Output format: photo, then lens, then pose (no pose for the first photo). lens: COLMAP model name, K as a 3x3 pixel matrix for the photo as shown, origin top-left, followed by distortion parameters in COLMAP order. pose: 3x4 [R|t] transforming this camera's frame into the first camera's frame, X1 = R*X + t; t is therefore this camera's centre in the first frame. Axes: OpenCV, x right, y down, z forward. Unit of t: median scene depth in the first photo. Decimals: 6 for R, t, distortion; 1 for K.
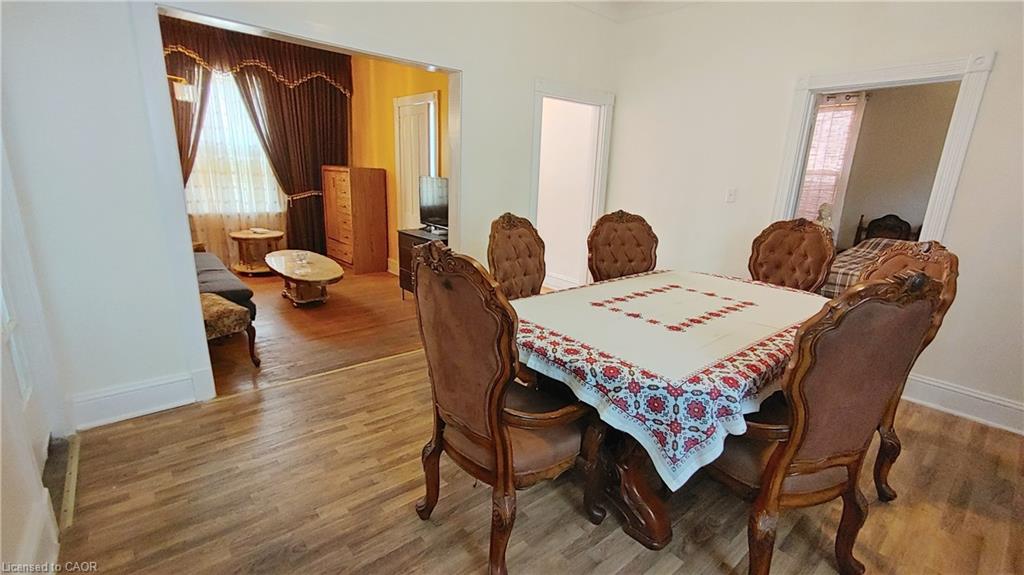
lens RADIAL K [[454.0, 0, 515.4], [0, 454.0, 290.9], [0, 0, 1]] dist [-0.000480, -0.000160]
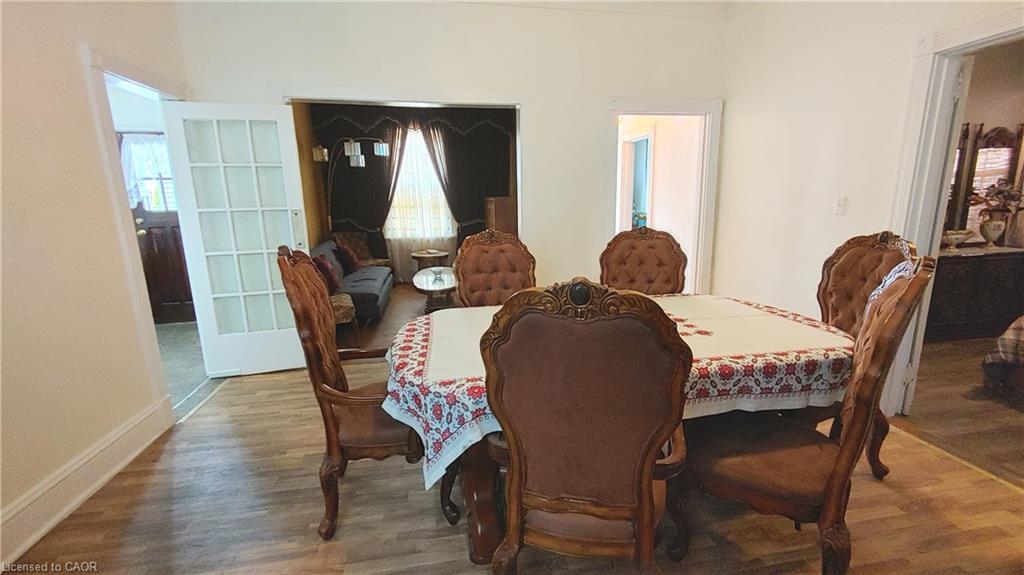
lens RADIAL K [[449.2, 0, 515.0], [0, 449.2, 292.7], [0, 0, 1]] dist [0.001628, -0.000202]
pose [[0.866178, 0.051017, -0.497125, 0.300626], [-0.077710, 0.996425, -0.033143, 0.004554], [0.493657, 0.067340, 0.867046, 0.056399]]
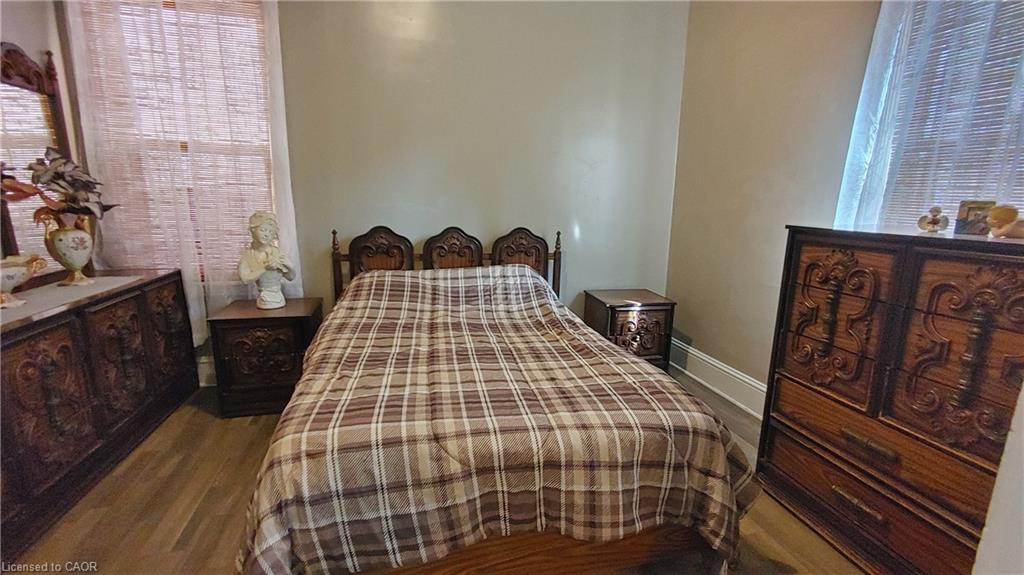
lens RADIAL K [[454.7, 0, 512.4], [0, 454.7, 286.7], [0, 0, 1]] dist [-0.000577, -0.000515]
pose [[0.455962, -0.196752, 0.867979, 0.467167], [0.225549, 0.968966, 0.101159, -0.130995], [-0.860945, 0.149647, 0.486189, 0.686591]]
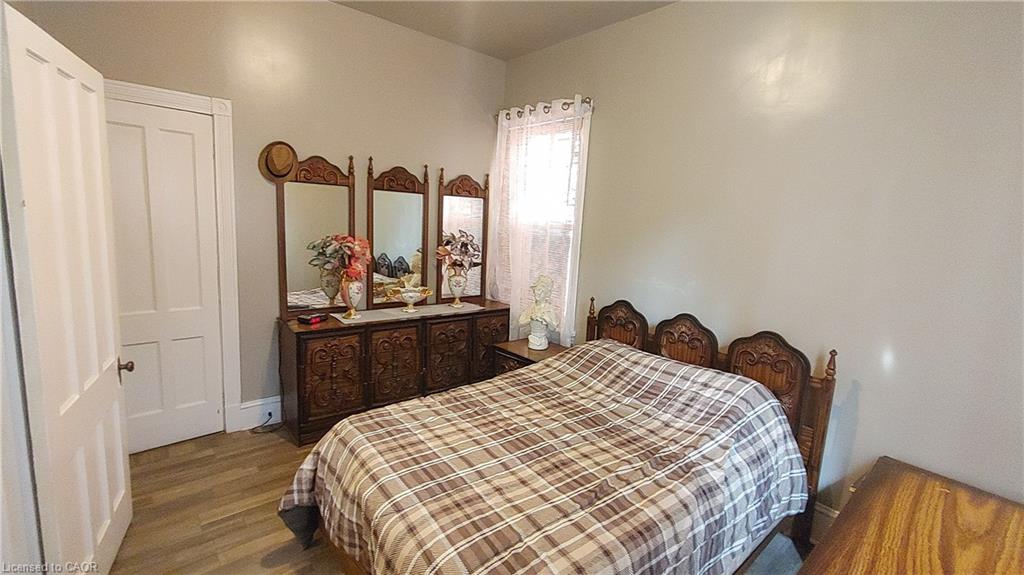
lens RADIAL K [[443.0, 0, 515.8], [0, 443.0, 288.3], [0, 0, 1]] dist [0.000589, -0.000051]
pose [[0.999743, 0.022572, -0.002112, 0.779666], [-0.022666, 0.993244, -0.113807, -0.130352], [-0.000471, 0.113826, 0.993501, 0.499980]]
